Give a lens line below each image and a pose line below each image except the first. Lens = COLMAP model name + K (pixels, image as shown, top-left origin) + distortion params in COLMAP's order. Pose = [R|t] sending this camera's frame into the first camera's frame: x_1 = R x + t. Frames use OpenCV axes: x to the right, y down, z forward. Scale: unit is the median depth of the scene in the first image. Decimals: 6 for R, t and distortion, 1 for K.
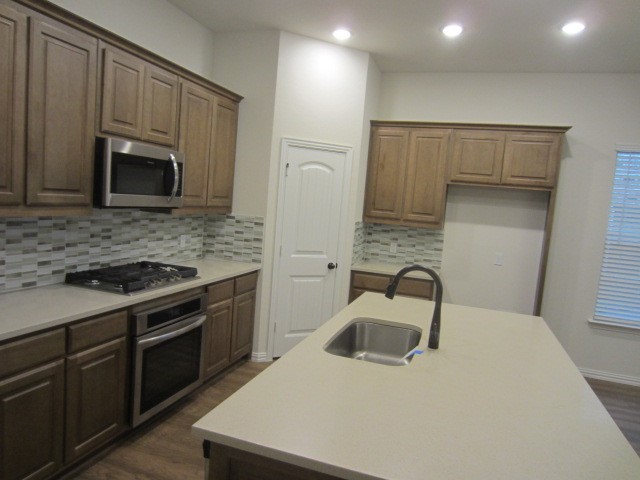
lens RADIAL K [[461.5, 0, 323.0], [0, 461.5, 241.4], [0, 0, 1]] dist [0.015664, 0.010277]
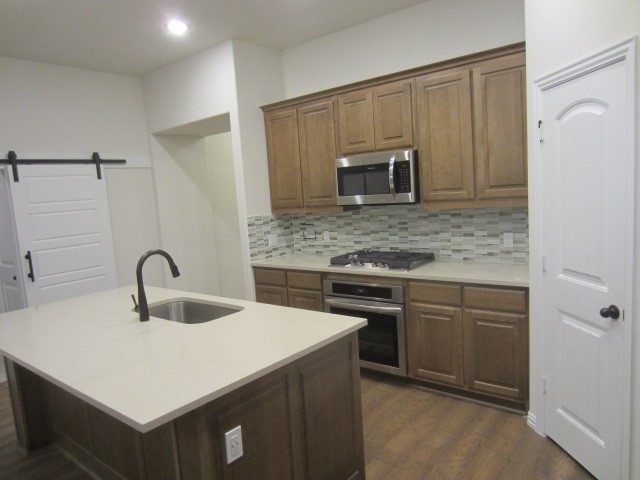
lens RADIAL K [[461.5, 0, 322.3], [0, 461.5, 242.3], [0, 0, 1]] dist [0.015664, 0.010277]
pose [[-0.367764, 0.046208, -0.928770, 0.857521], [-0.050961, 0.996262, 0.069745, -0.053513], [0.928522, 0.072981, -0.364035, 1.380582]]
